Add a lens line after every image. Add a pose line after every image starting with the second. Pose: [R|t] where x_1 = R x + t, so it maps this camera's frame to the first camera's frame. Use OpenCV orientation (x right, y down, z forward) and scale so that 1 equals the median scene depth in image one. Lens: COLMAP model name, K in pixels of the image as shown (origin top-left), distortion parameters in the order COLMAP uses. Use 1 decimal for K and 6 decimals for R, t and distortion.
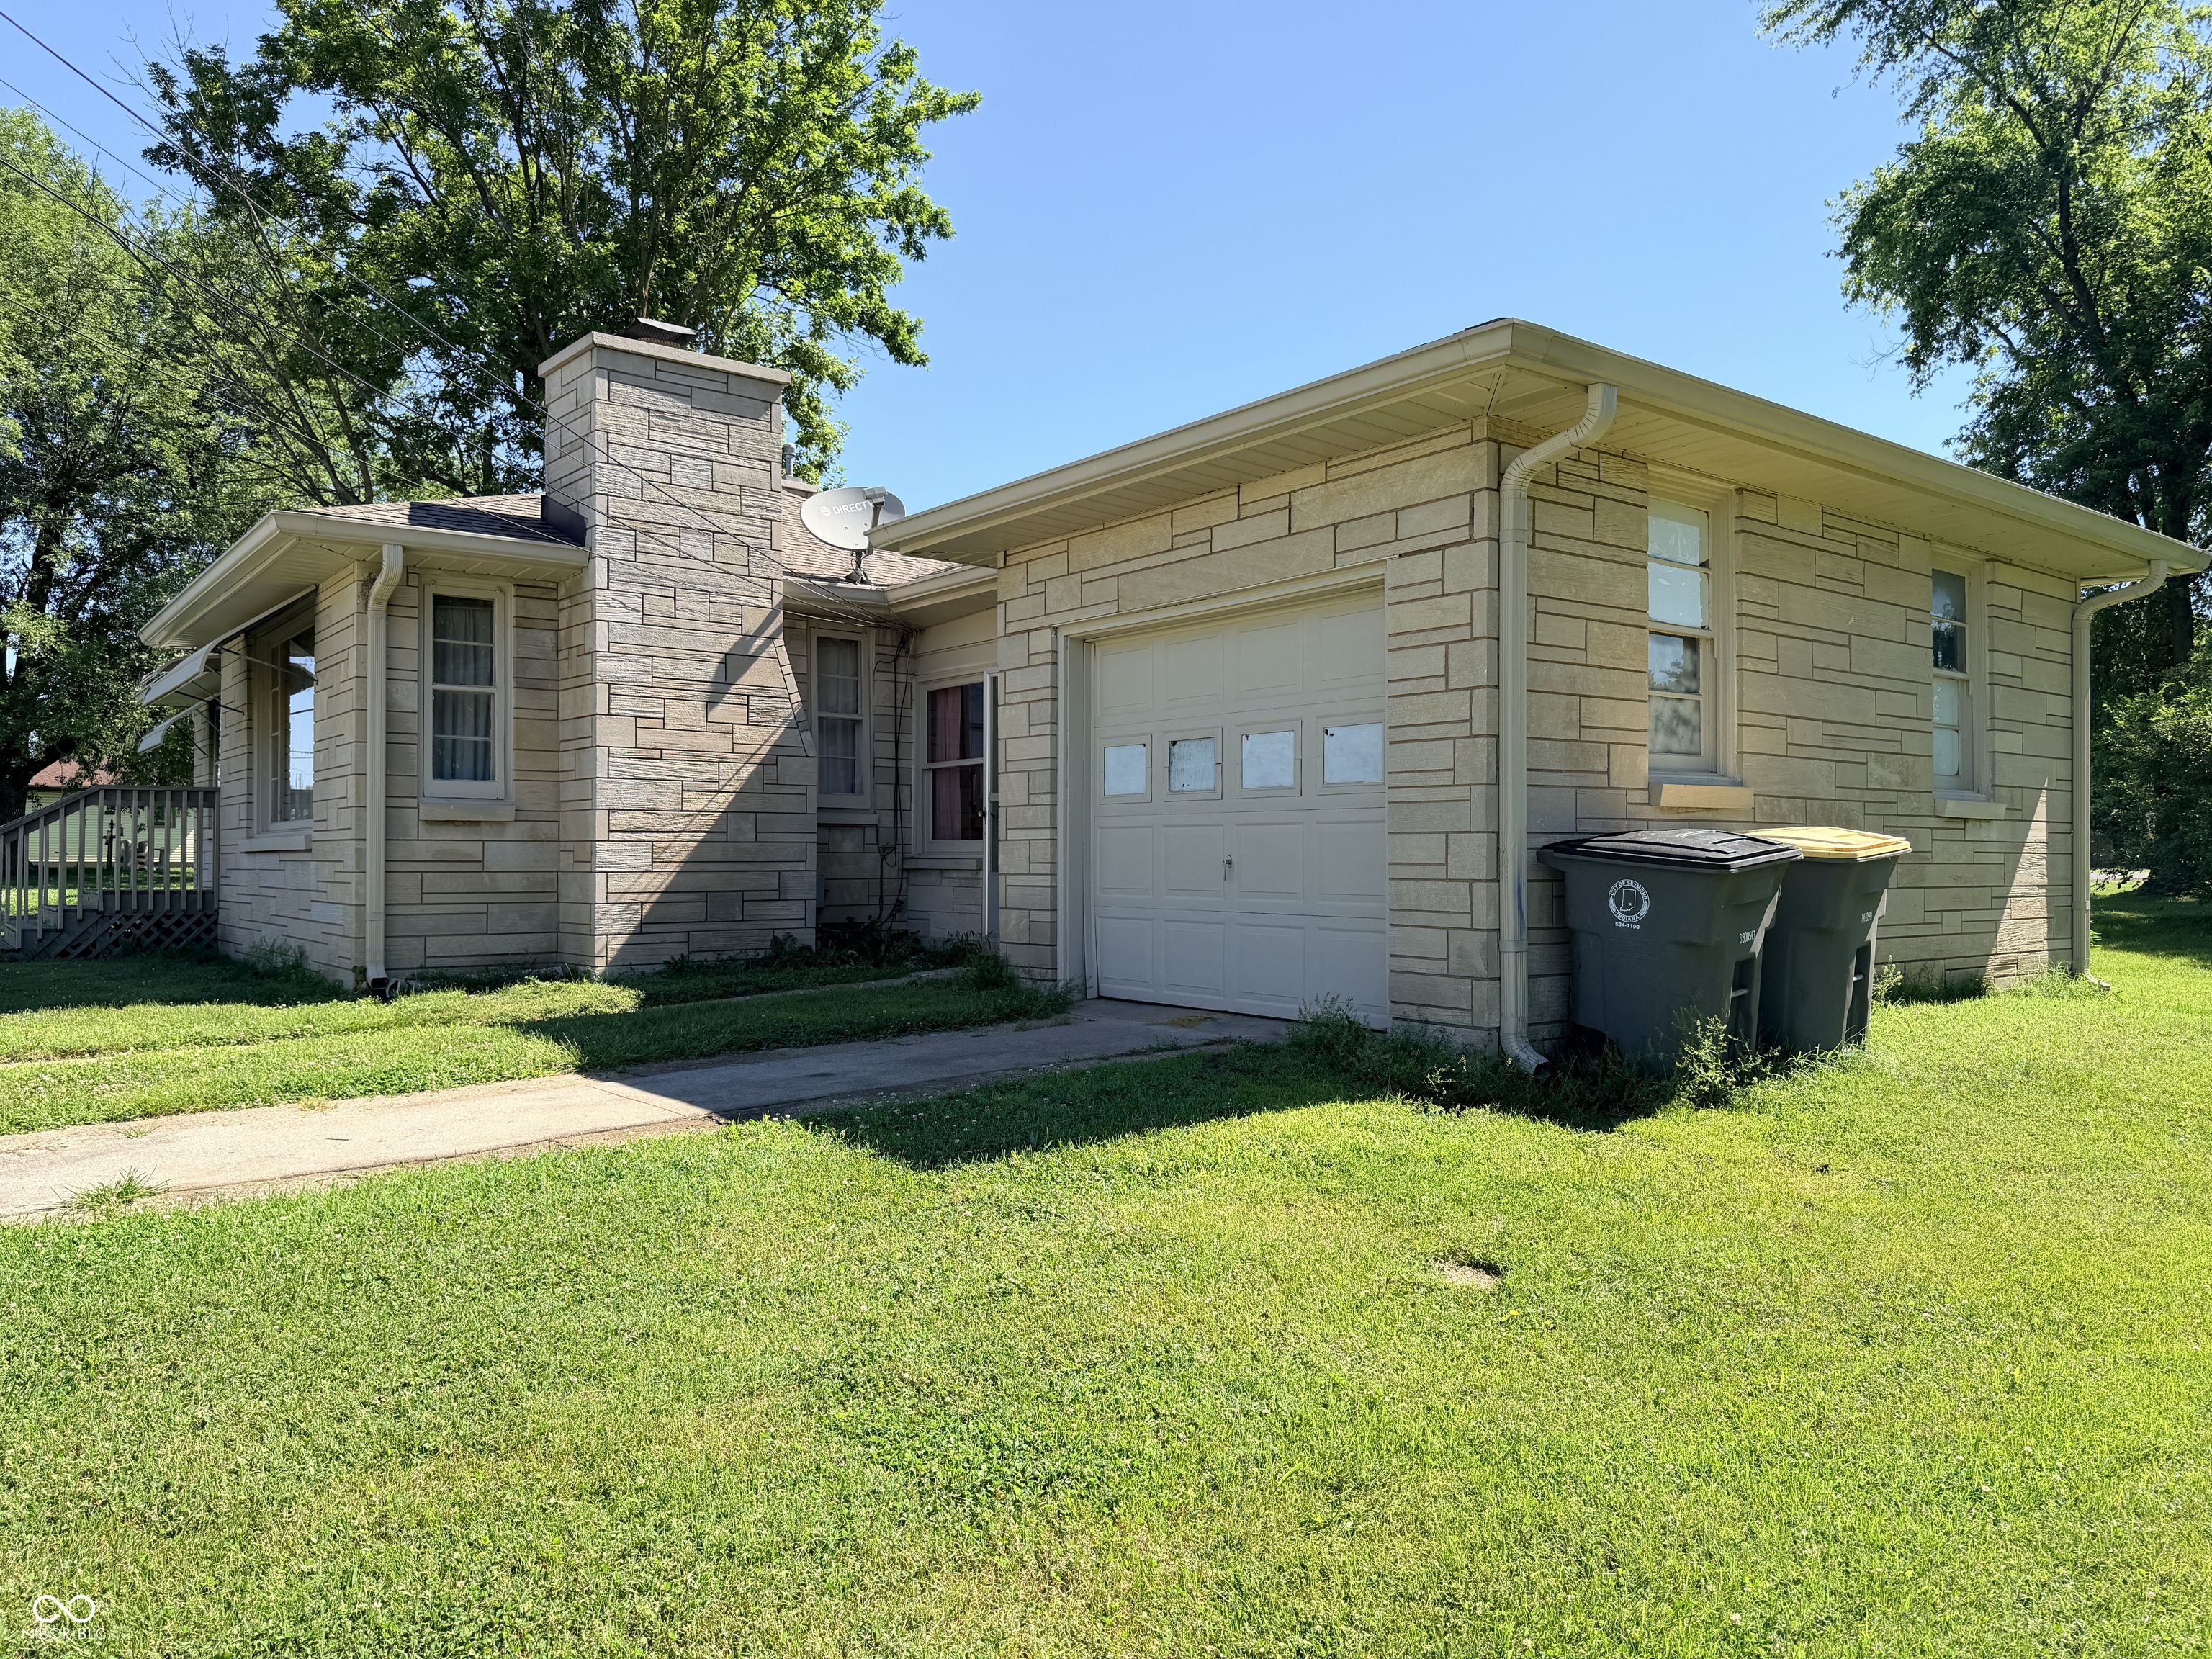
lens RADIAL K [[1548.4, 0, 1098.9], [0, 1548.4, 837.8], [0, 0, 1]] dist [0.020261, -0.012163]
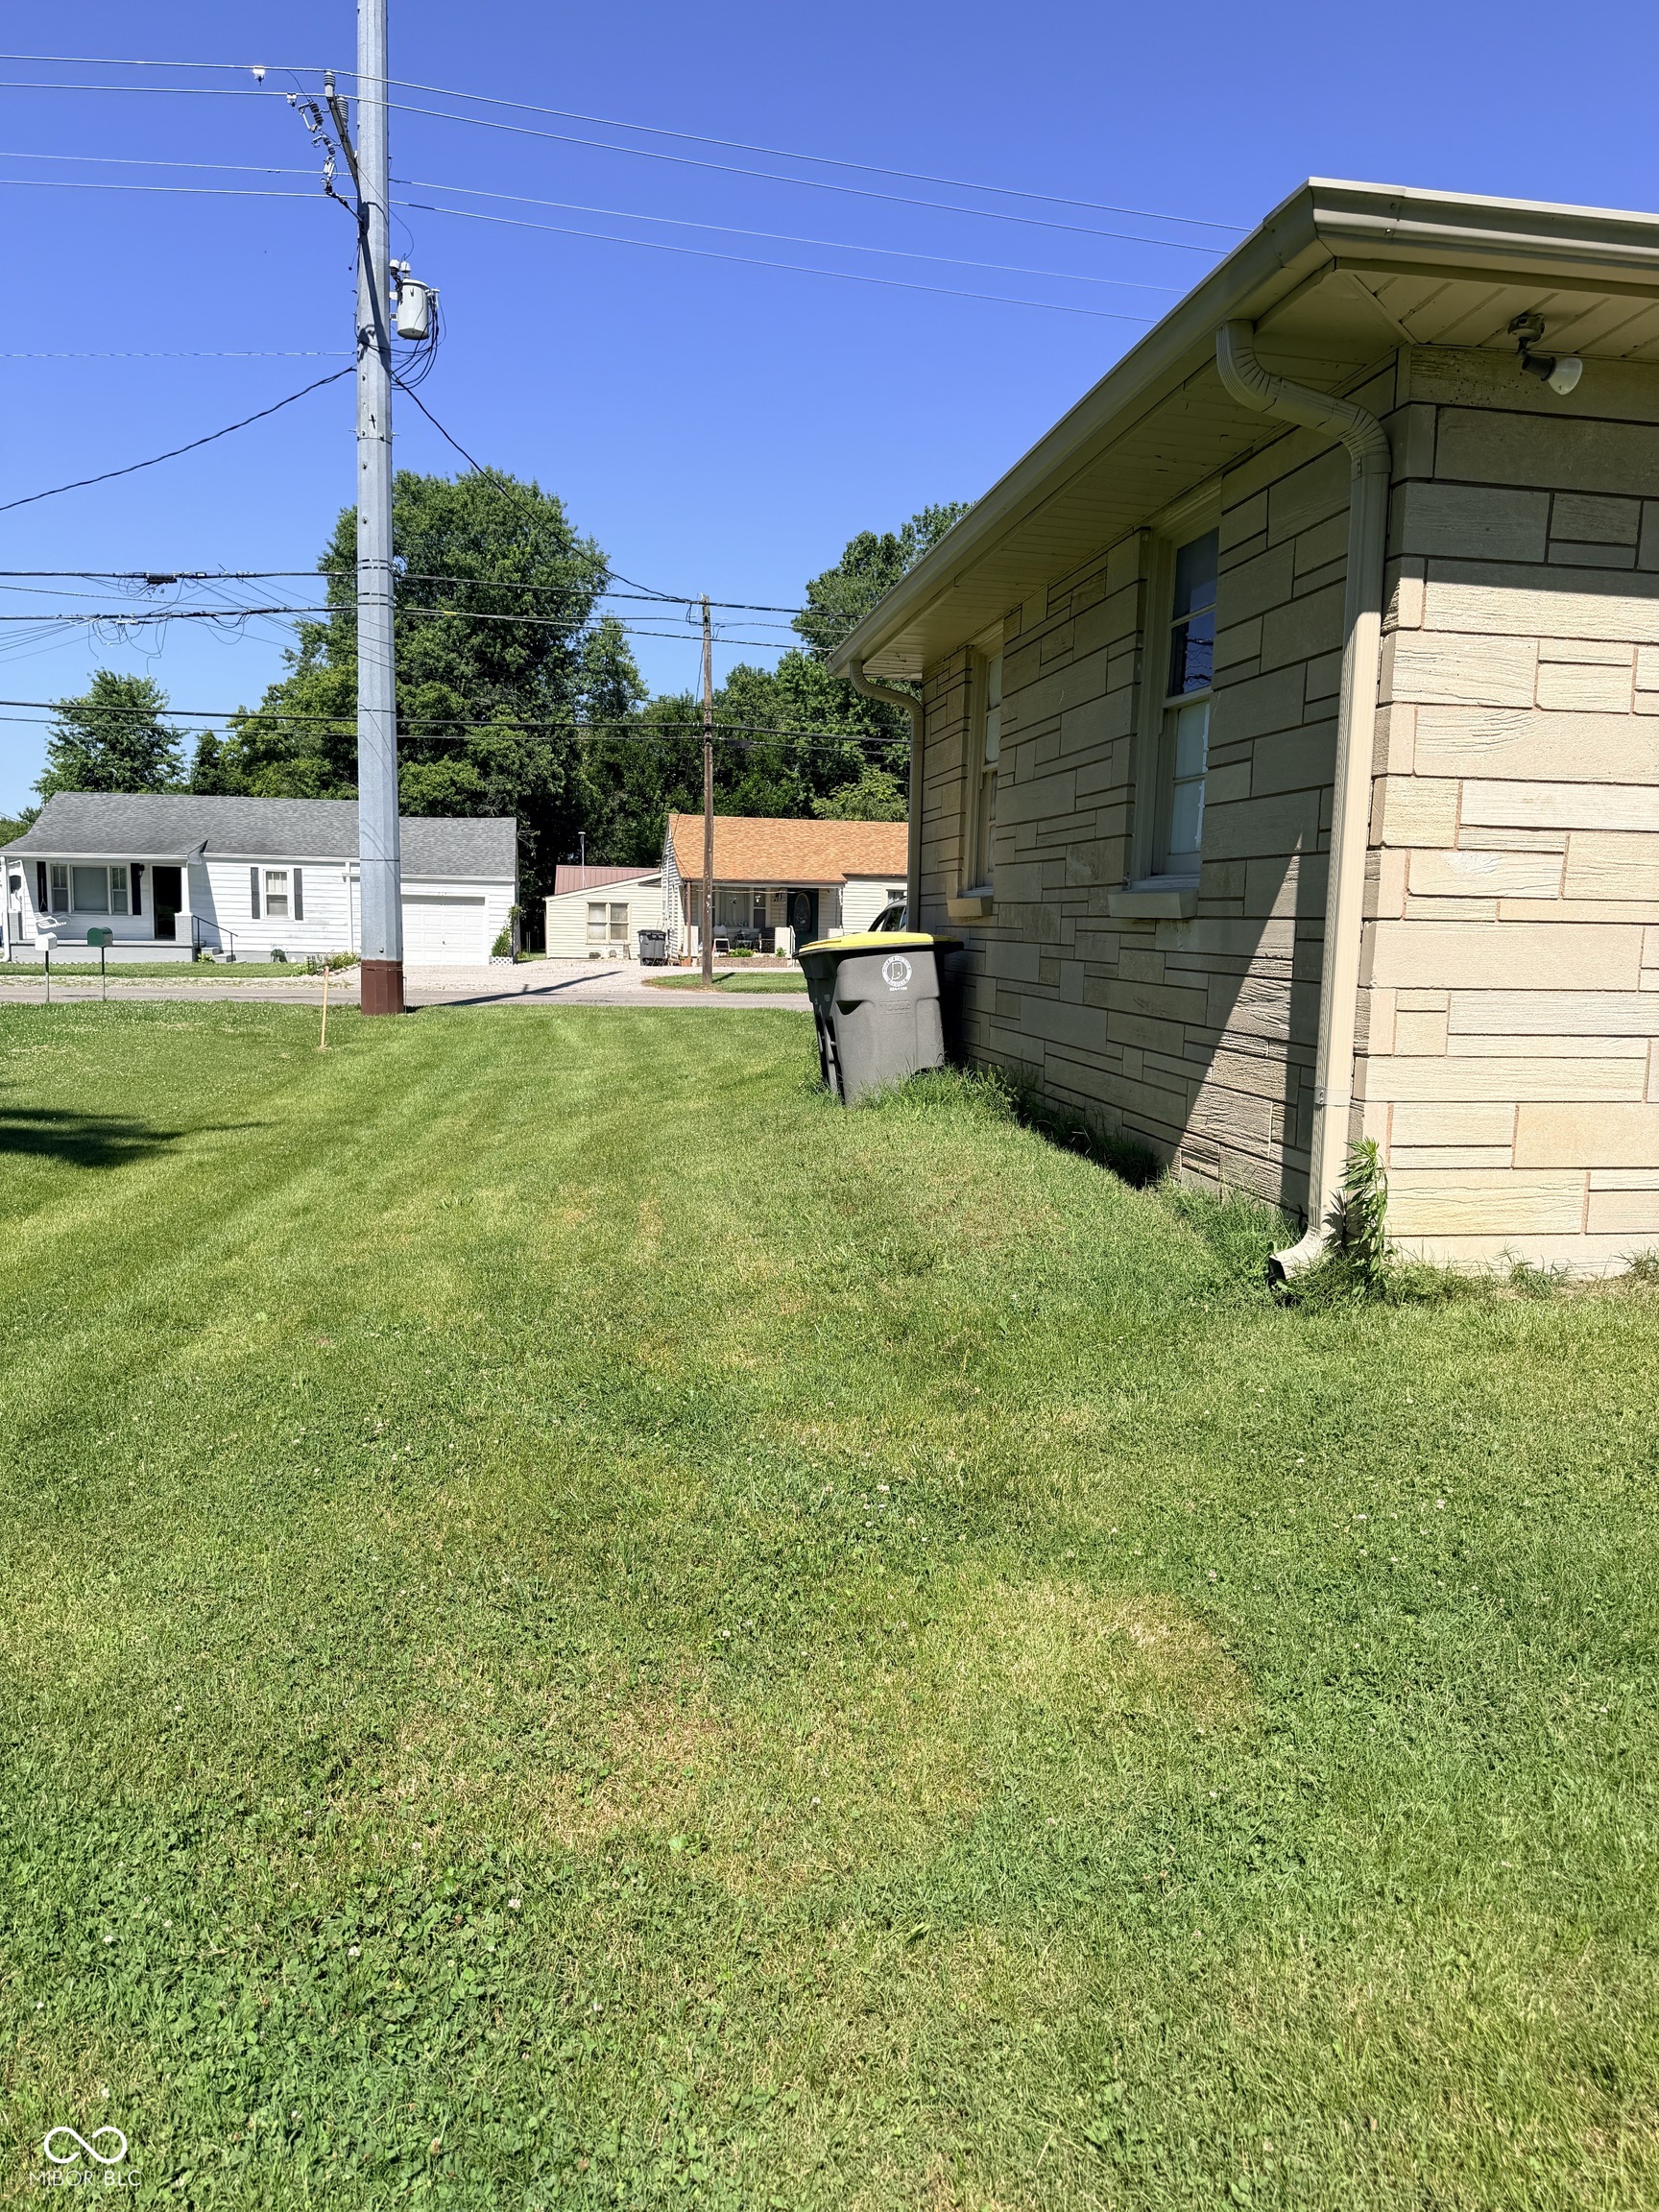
lens RADIAL K [[1548.4, 0, 832.1], [0, 1548.4, 1106.8], [0, 0, 1]] dist [0.020261, -0.012163]
pose [[-0.468245, 0.091908, -0.878806, 1.121491], [-0.013213, 0.993736, 0.110967, -0.003215], [0.883500, 0.063572, -0.464098, 1.089621]]
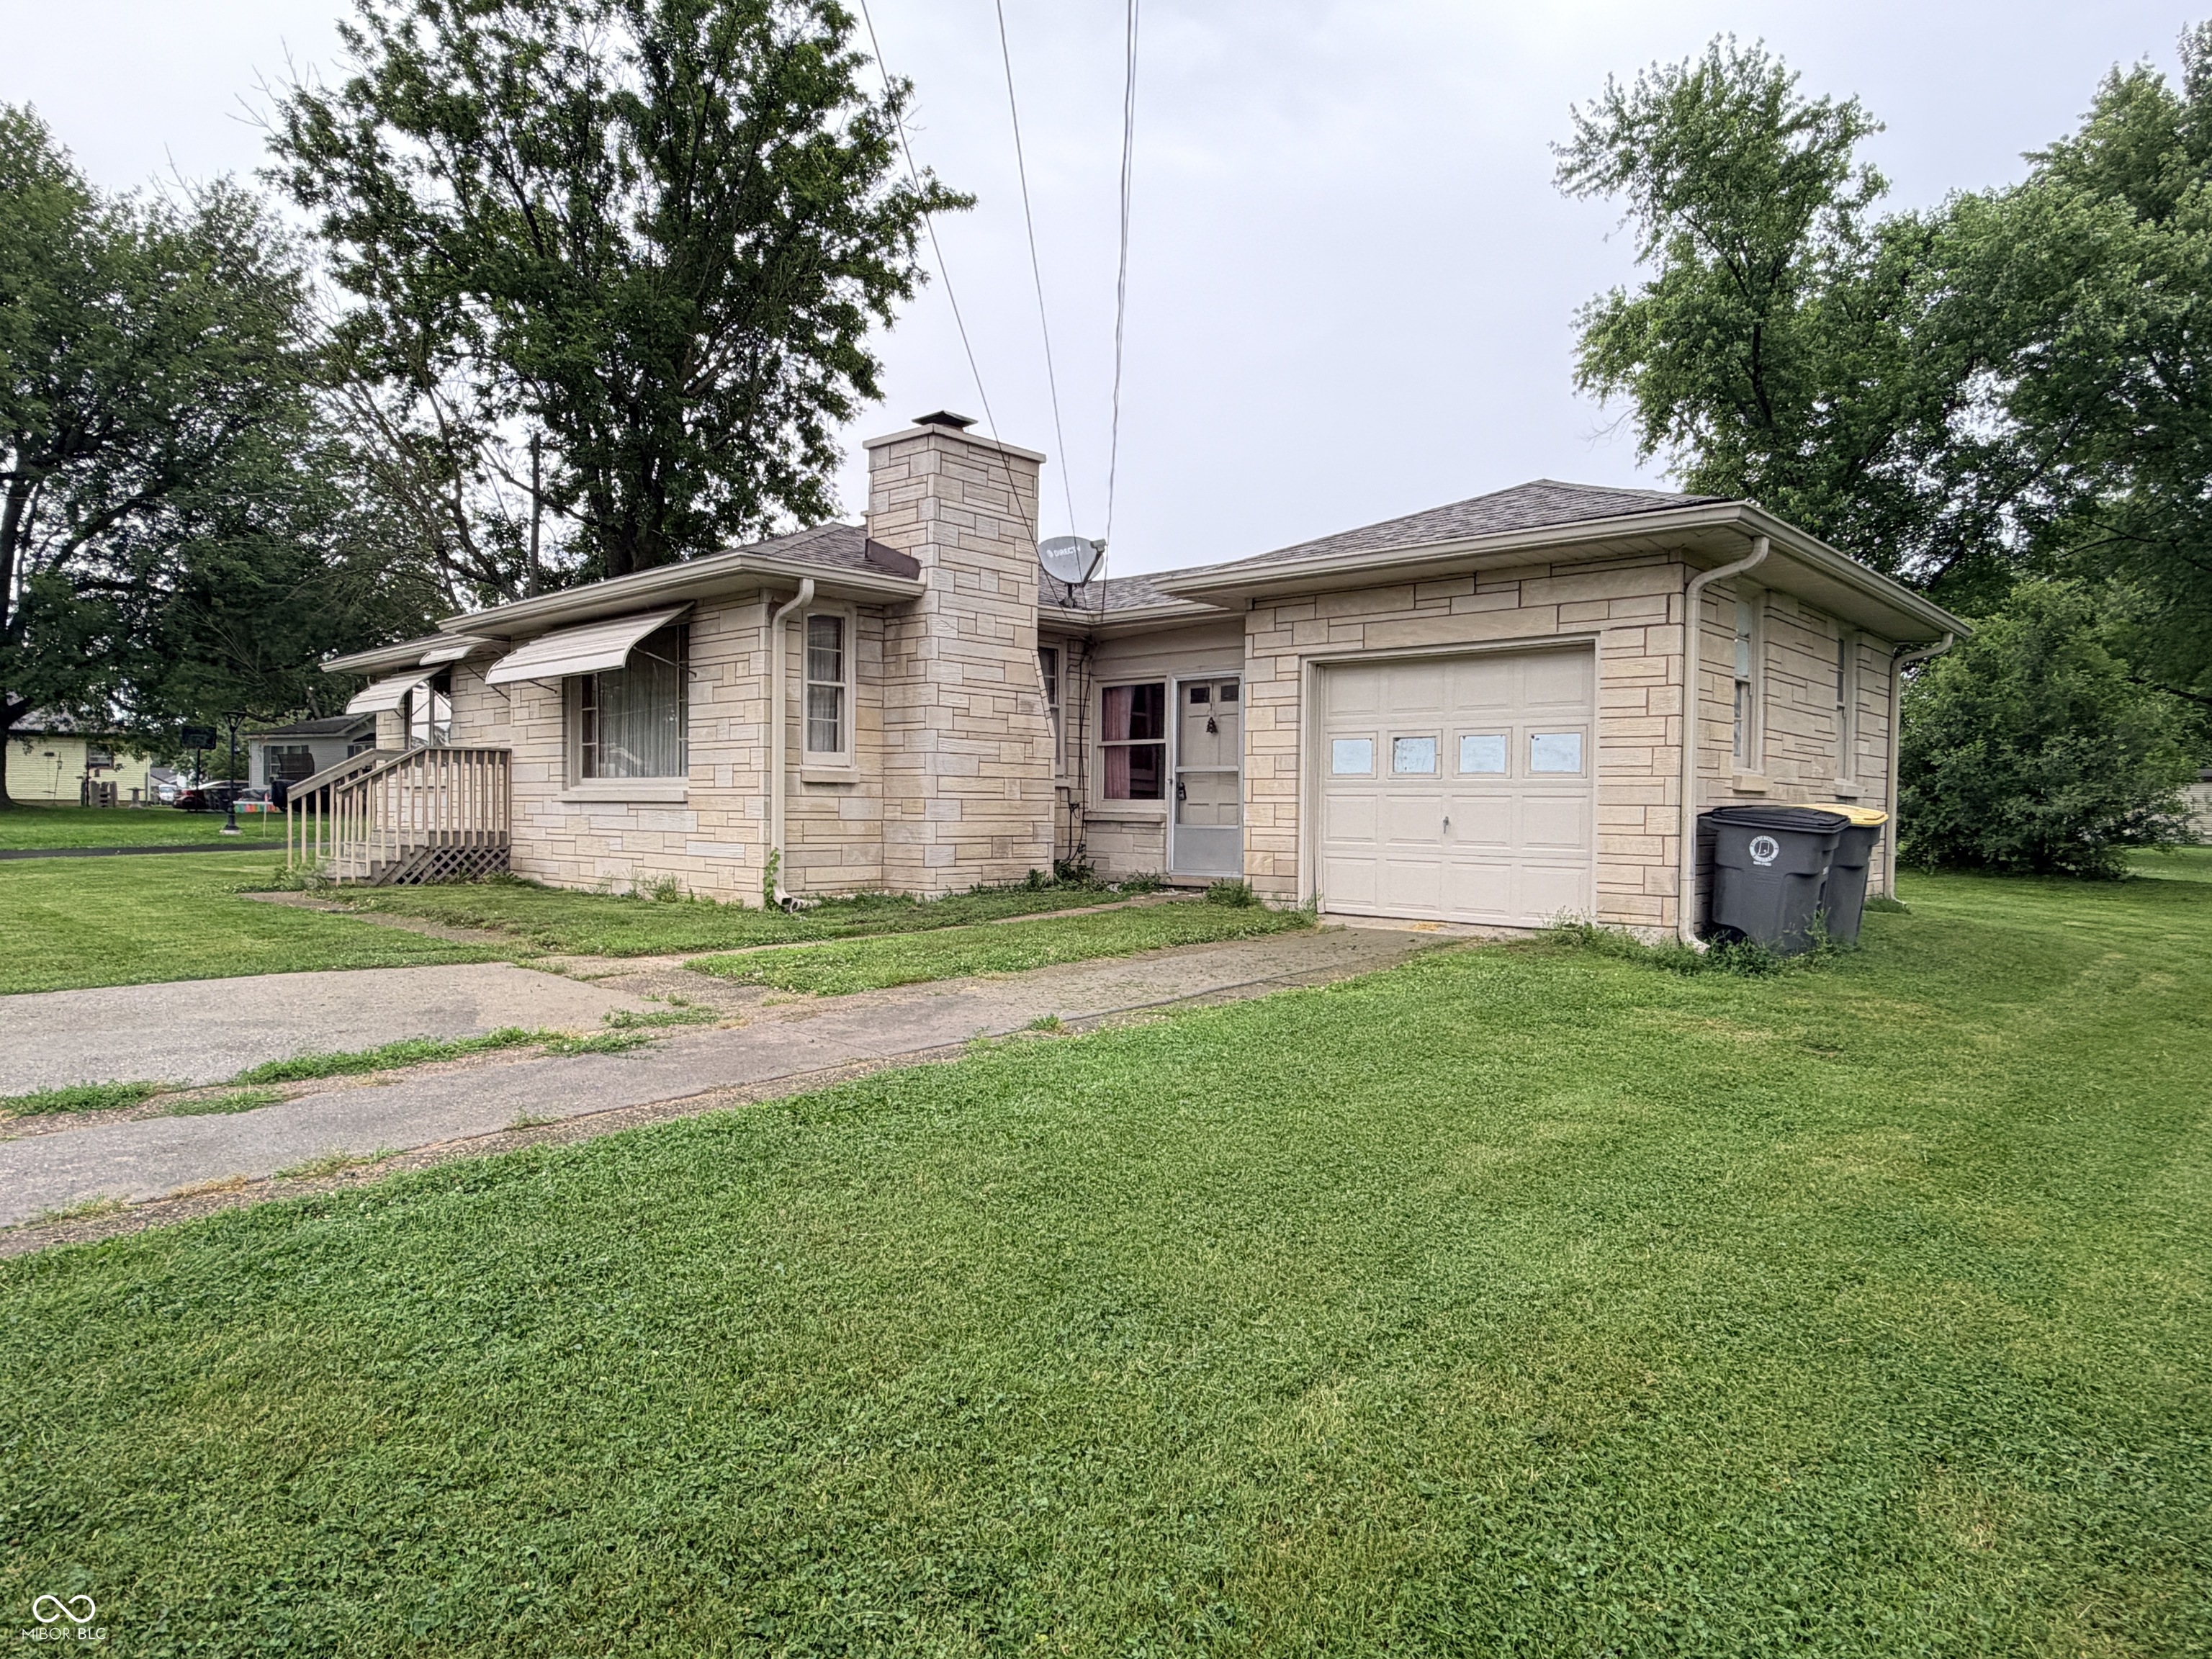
lens RADIAL K [[1316.1, 0, 1112.3], [0, 1316.1, 841.0], [0, 0, 1]] dist [-0.012098, 0.007366]
pose [[0.986314, 0.008518, 0.164655, -0.368598], [-0.014890, 0.999185, 0.037507, -0.006403], [-0.164202, -0.039446, 0.985638, -0.168548]]
